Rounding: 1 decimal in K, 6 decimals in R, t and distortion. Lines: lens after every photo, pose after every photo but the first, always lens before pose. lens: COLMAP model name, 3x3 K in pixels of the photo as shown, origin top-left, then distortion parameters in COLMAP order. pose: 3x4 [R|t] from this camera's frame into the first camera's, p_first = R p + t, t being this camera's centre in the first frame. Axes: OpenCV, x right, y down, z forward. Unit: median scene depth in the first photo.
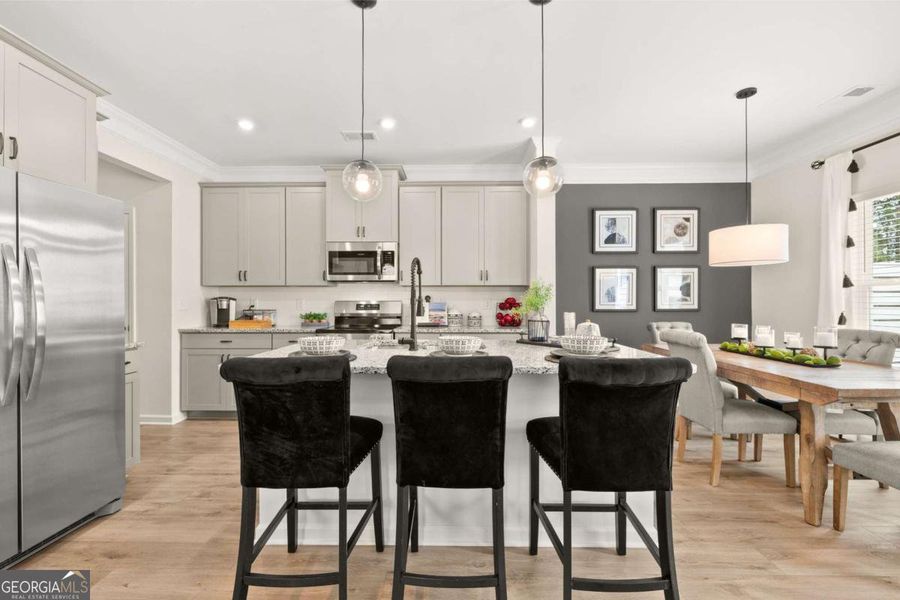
lens RADIAL K [[377.7, 0, 446.6], [0, 377.7, 300.5], [0, 0, 1]] dist [0.000049, -0.001358]
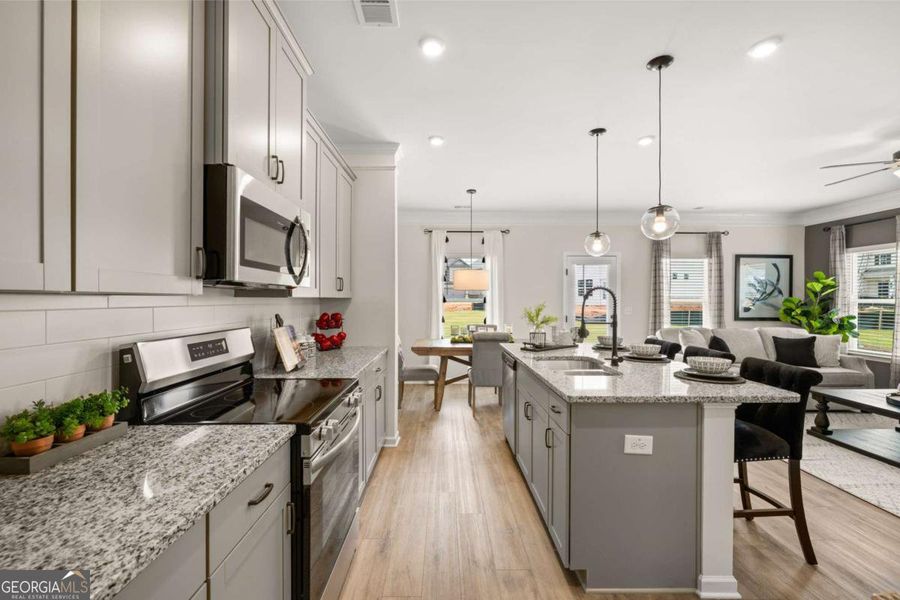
lens RADIAL K [[377.7, 0, 450.9], [0, 377.7, 297.8], [0, 0, 1]] dist [0.000049, -0.001358]
pose [[-0.032116, 0.005167, 0.999471, -0.645633], [-0.009643, 0.999938, -0.005479, -0.038073], [-0.999438, -0.009814, -0.032065, 0.803679]]
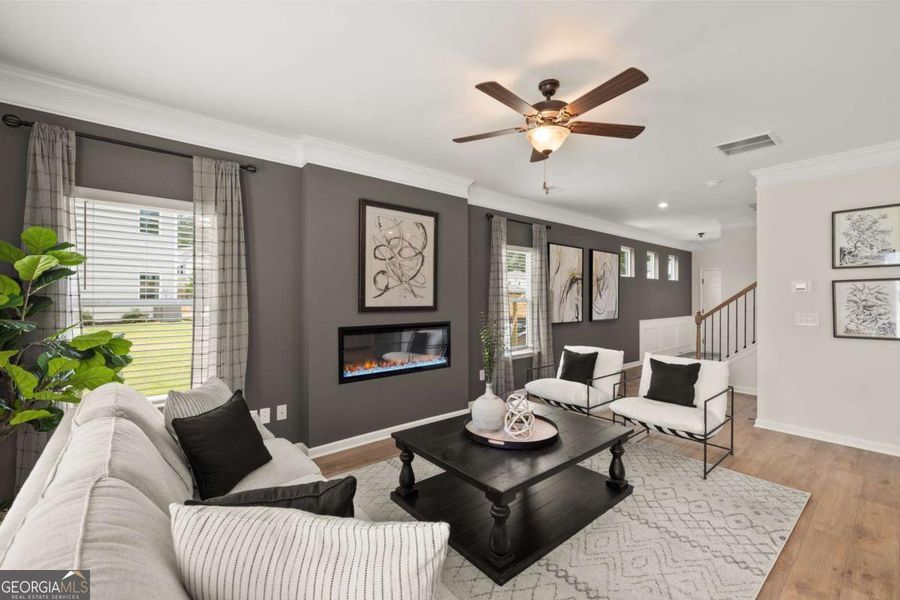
lens RADIAL K [[377.7, 0, 451.7], [0, 377.7, 295.1], [0, 0, 1]] dist [0.000049, -0.001358]
pose [[-0.754869, -0.003286, -0.655867, 0.602545], [0.004553, 0.999937, -0.010250, -0.053529], [0.655860, -0.010724, -0.754807, 0.183682]]
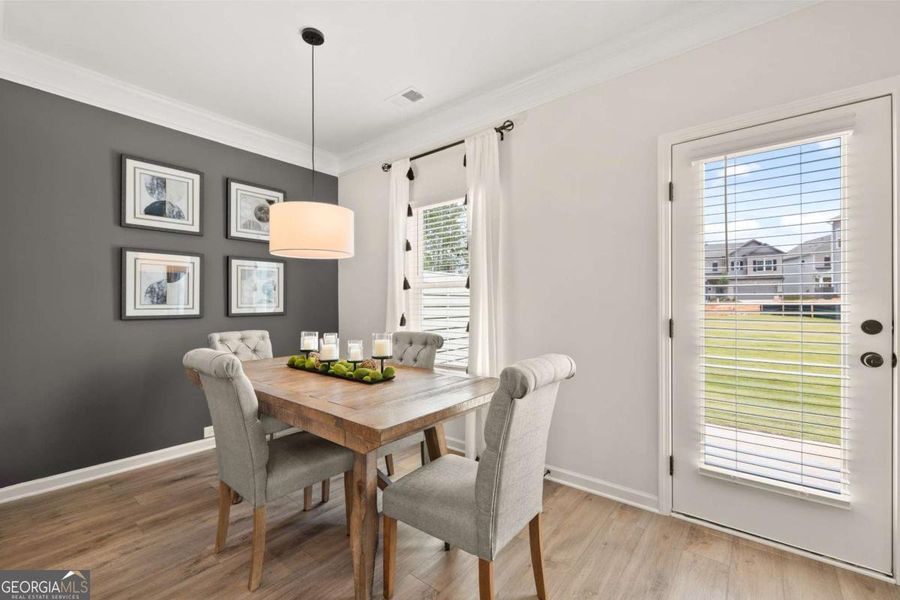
lens RADIAL K [[377.7, 0, 451.2], [0, 377.7, 300.8], [0, 0, 1]] dist [0.000049, -0.001358]
pose [[0.615832, 0.001244, 0.787876, 0.249889], [-0.000139, 0.999999, -0.001470, -0.001685], [-0.787877, 0.000796, 0.615832, 0.205644]]
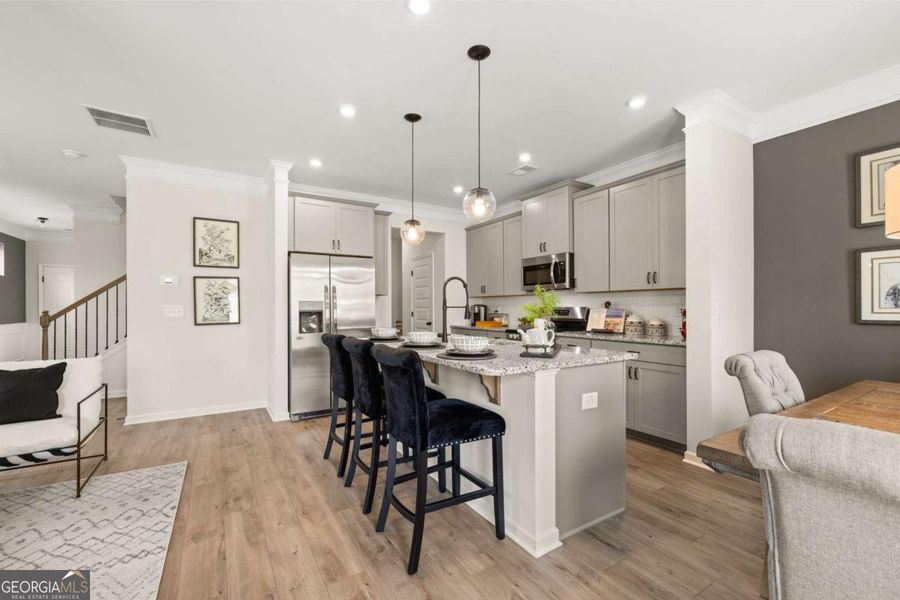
lens RADIAL K [[377.7, 0, 447.6], [0, 377.7, 307.8], [0, 0, 1]] dist [0.000049, -0.001358]
pose [[0.538819, 0.000194, -0.842421, 0.582067], [0.009215, 0.999939, 0.006124, -0.006752], [0.842371, -0.011062, 0.538785, 0.128317]]
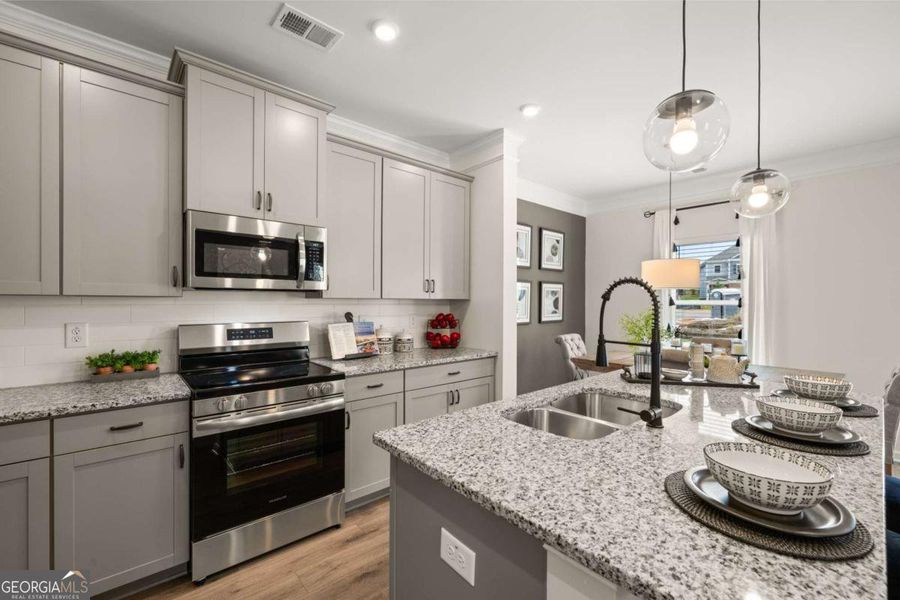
lens RADIAL K [[377.7, 0, 447.4], [0, 377.7, 300.5], [0, 0, 1]] dist [0.000049, -0.001358]
pose [[0.745189, 0.005871, 0.666828, -0.389444], [-0.011778, 0.999921, 0.004358, -0.040970], [-0.666749, -0.011102, 0.745199, 0.398367]]
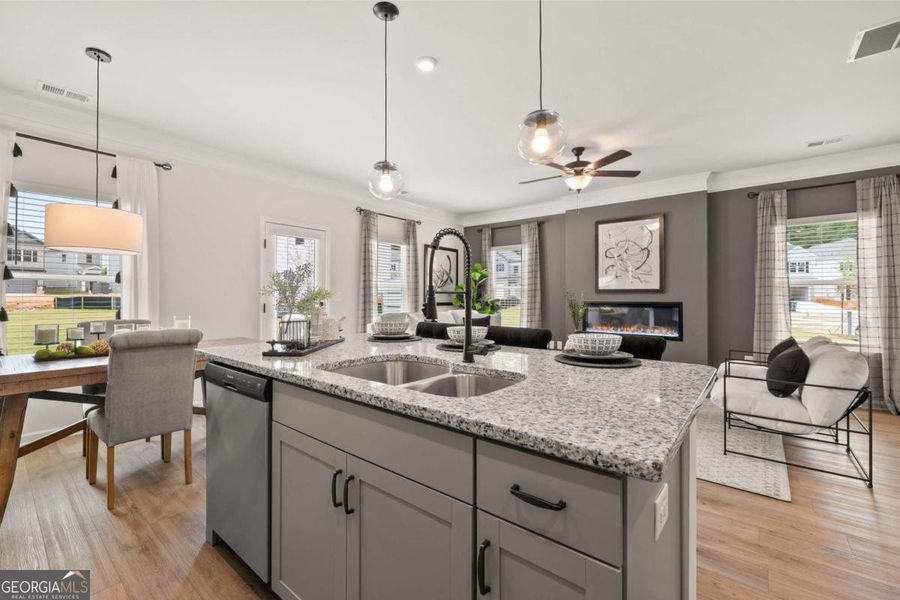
lens RADIAL K [[377.7, 0, 449.9], [0, 377.7, 294.0], [0, 0, 1]] dist [0.000049, -0.001358]
pose [[-0.786680, 0.003085, 0.617353, -0.260075], [-0.005770, 0.999907, -0.012350, 0.003063], [-0.617334, -0.013278, -0.786589, 0.825312]]
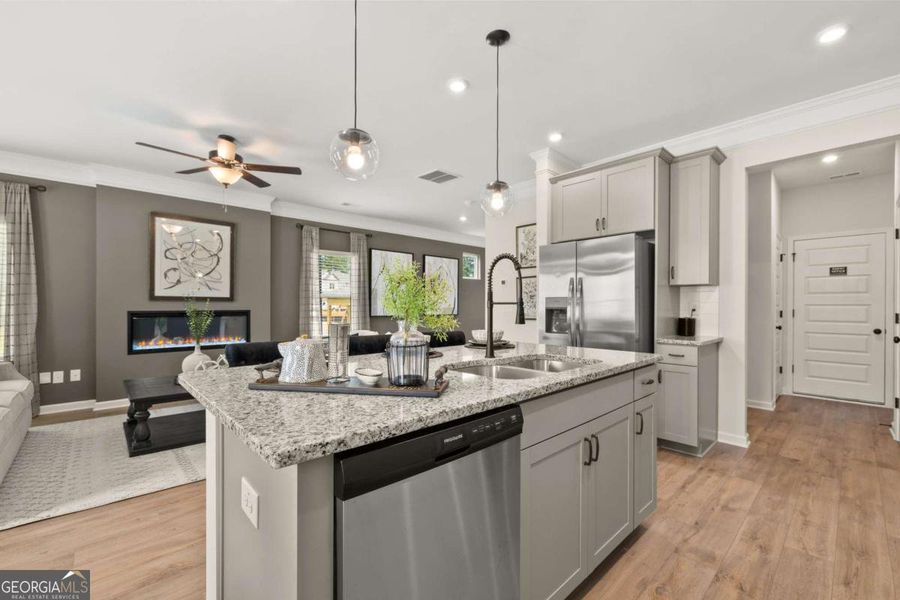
lens RADIAL K [[377.7, 0, 453.0], [0, 377.7, 304.7], [0, 0, 1]] dist [0.000049, -0.001358]
pose [[-0.714233, -0.001021, -0.699907, 0.327755], [0.003671, 0.999980, -0.005205, 0.000669], [0.699898, -0.006287, -0.714215, 0.829056]]
